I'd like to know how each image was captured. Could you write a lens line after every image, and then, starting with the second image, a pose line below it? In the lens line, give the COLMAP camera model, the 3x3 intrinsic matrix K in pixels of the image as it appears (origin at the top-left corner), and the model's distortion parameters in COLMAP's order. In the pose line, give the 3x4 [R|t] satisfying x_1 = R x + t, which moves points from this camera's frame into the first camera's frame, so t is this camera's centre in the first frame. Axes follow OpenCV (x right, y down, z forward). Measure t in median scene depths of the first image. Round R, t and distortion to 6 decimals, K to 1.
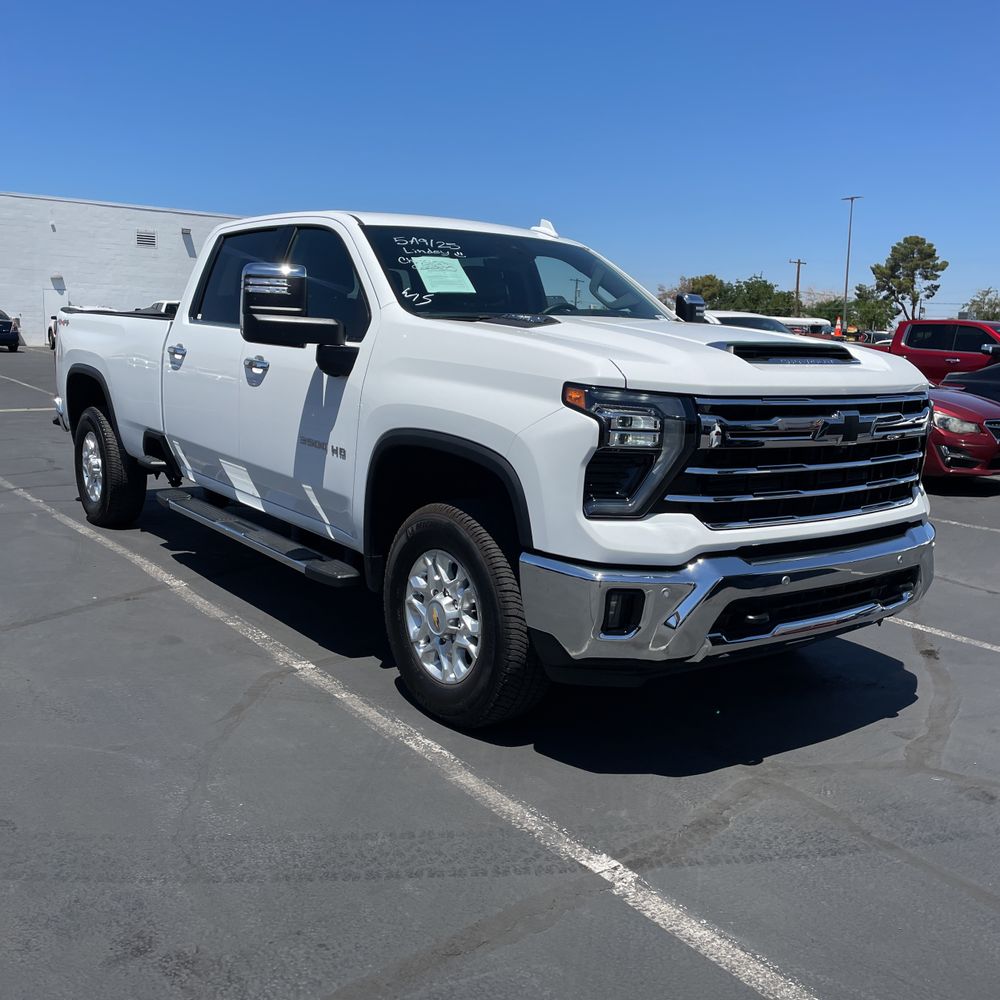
lens RADIAL K [[1007.7, 0, 500.3], [0, 1007.7, 482.4], [0, 0, 1]] dist [0.110350, -0.171376]
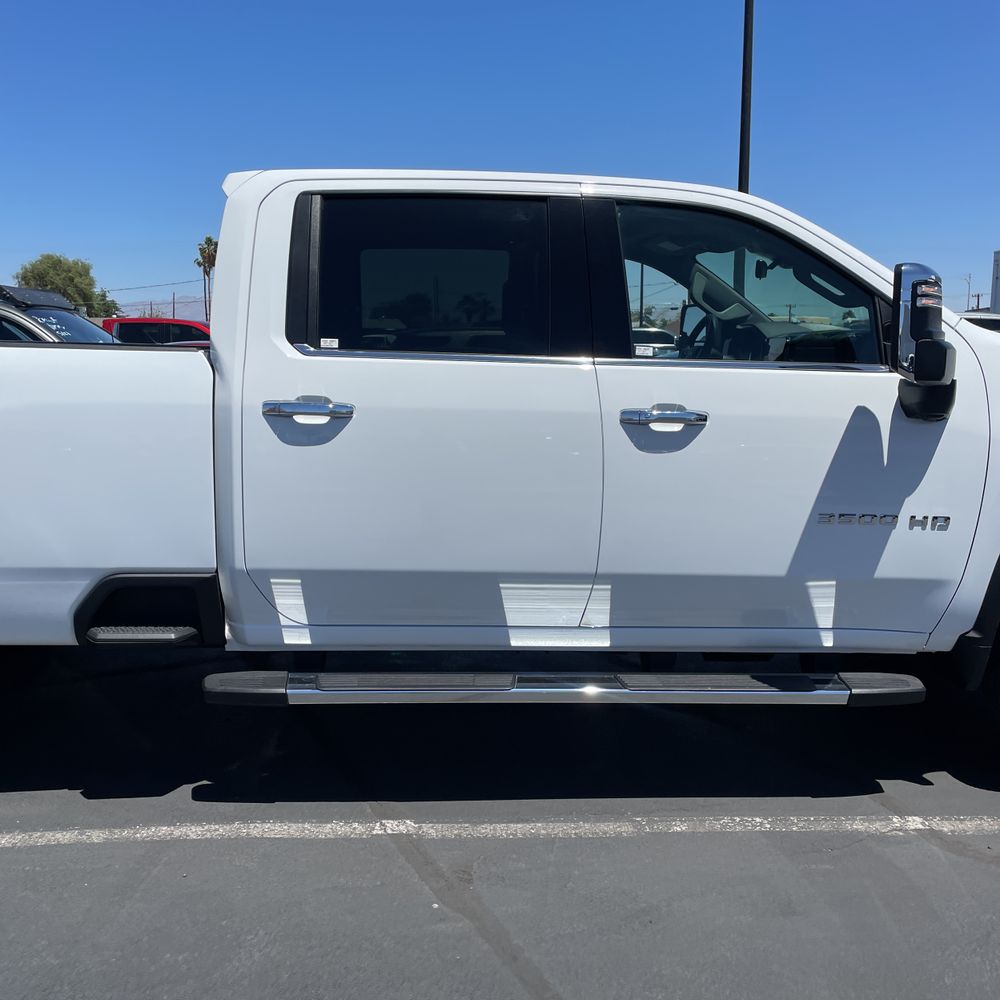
lens RADIAL K [[1016.8, 0, 500.0], [0, 1016.8, 500.0], [0, 0, 1]] dist [0.098190, -0.148195]
pose [[0.551889, -0.154142, 0.819548, -0.925963], [0.135030, 0.986317, 0.094578, -0.156233], [-0.822913, 0.058467, 0.565152, 0.812761]]
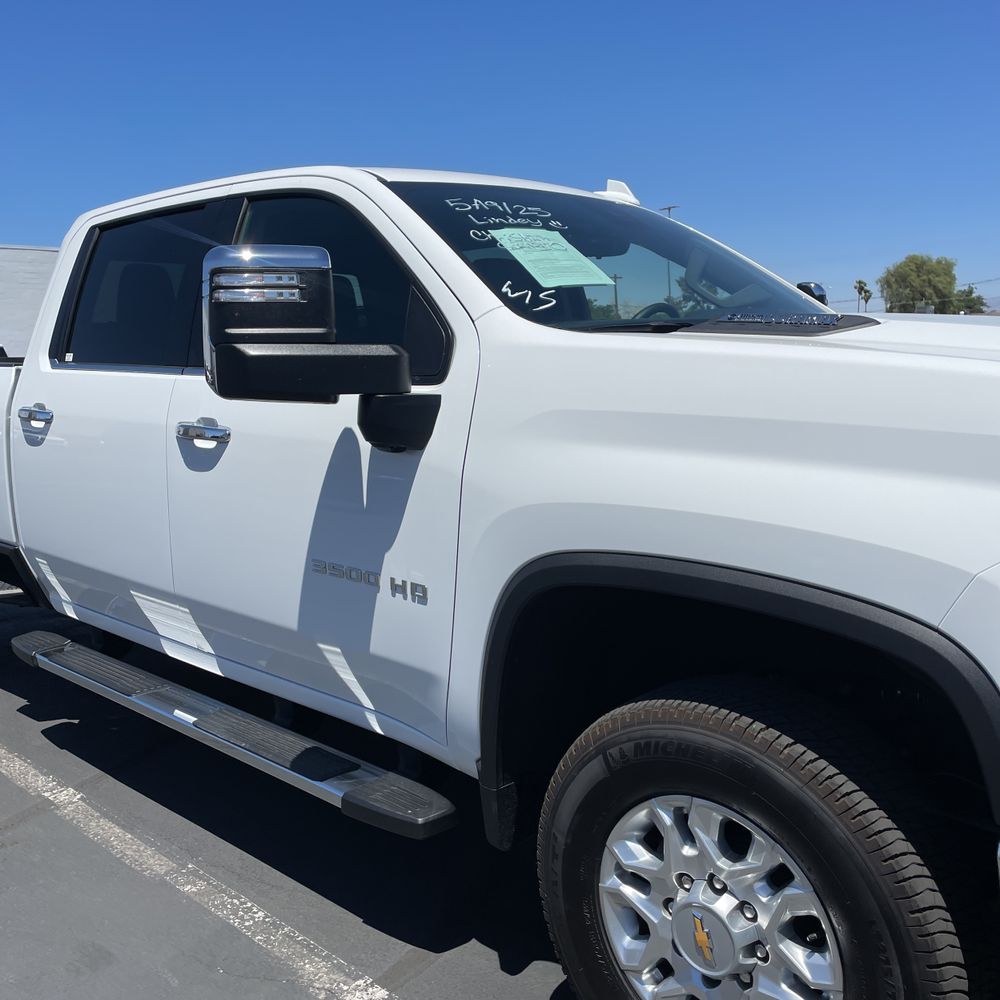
lens RADIAL K [[1007.7, 0, 500.3], [0, 1007.7, 482.4], [0, 0, 1]] dist [0.110350, -0.171376]
pose [[0.982981, -0.080298, 0.165228, -0.191672], [0.083628, 0.996408, -0.013287, -0.074284], [-0.163567, 0.026879, 0.986166, 0.450601]]
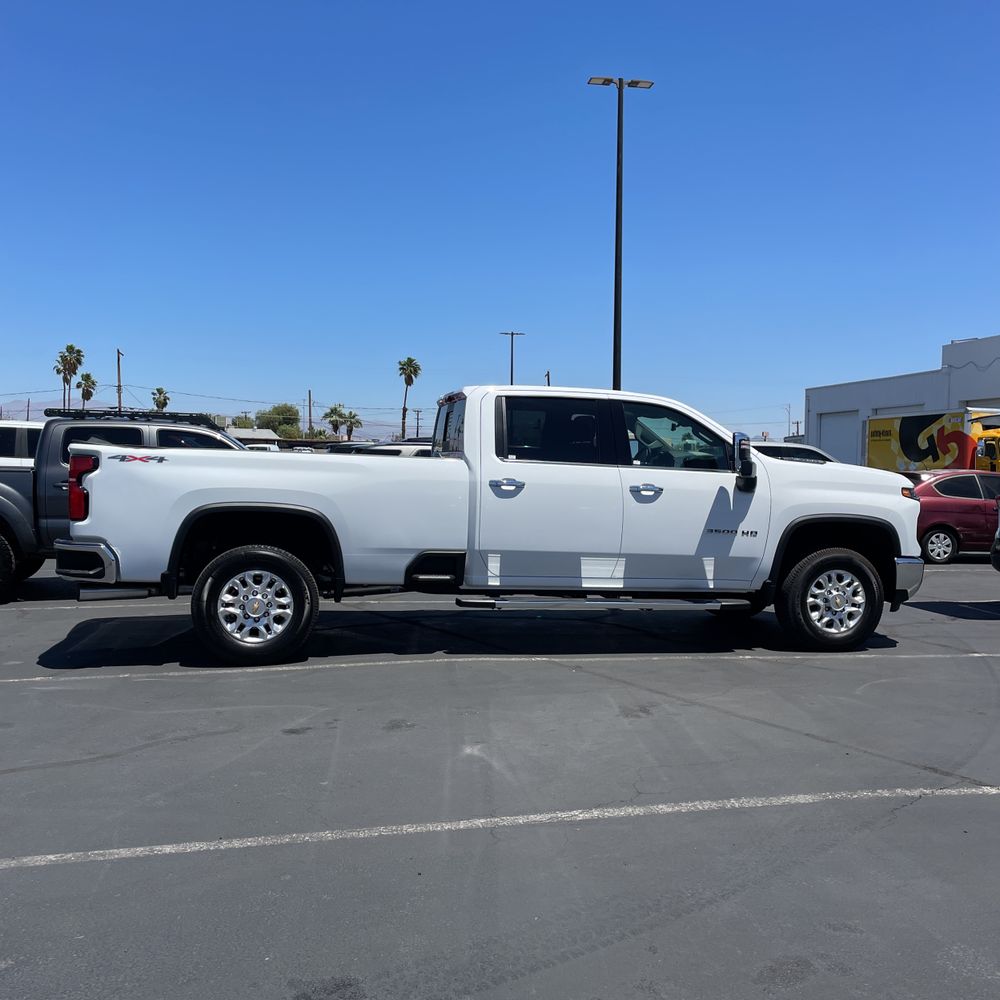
lens RADIAL K [[1010.9, 0, 522.1], [0, 1010.9, 477.2], [0, 0, 1]] dist [0.090030, -0.010089]
pose [[0.410832, -0.037833, 0.910926, -1.954180], [0.124491, 0.992108, -0.014941, -0.151360], [-0.903172, 0.119541, 0.412299, 0.587590]]
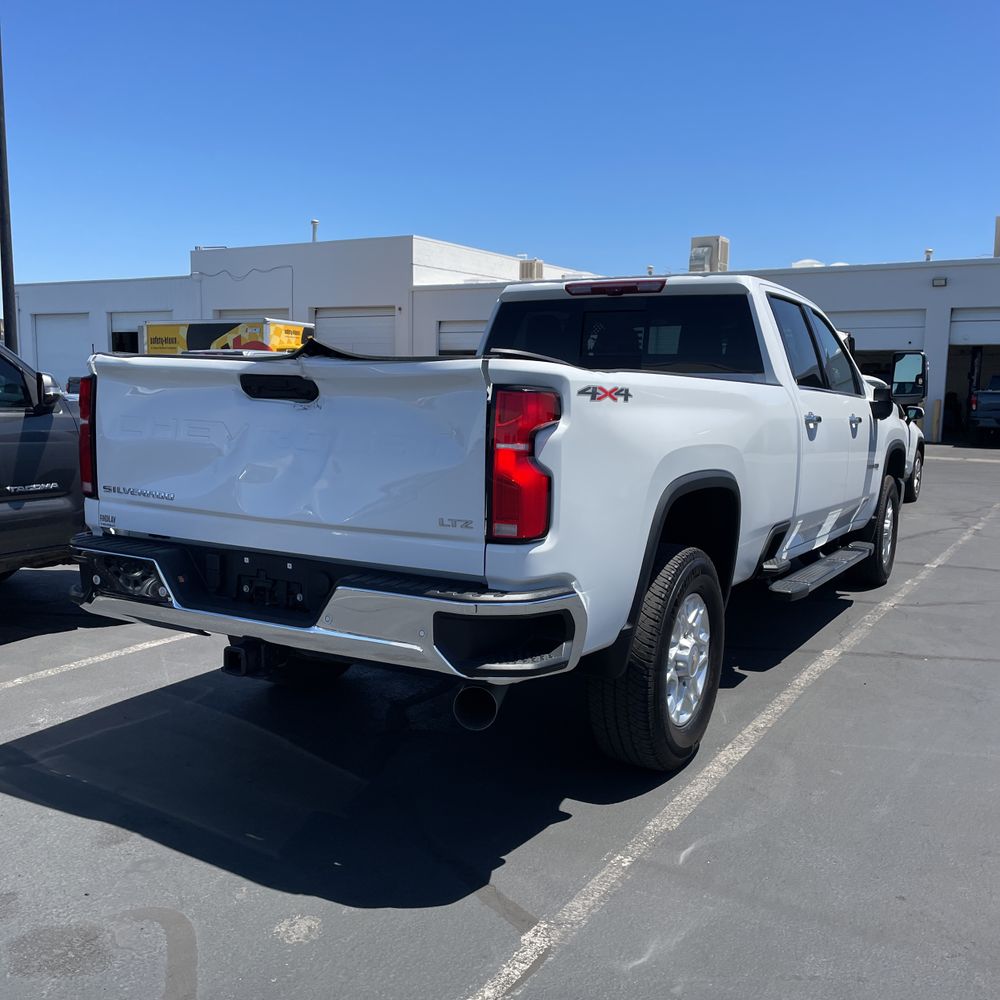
lens RADIAL K [[1007.7, 0, 500.3], [0, 1007.7, 482.4], [0, 0, 1]] dist [0.110350, -0.171376]
pose [[-0.389370, -0.126664, 0.912331, -1.387237], [0.101034, 0.978649, 0.178992, -0.350480], [-0.915523, 0.161871, -0.368259, 2.108330]]
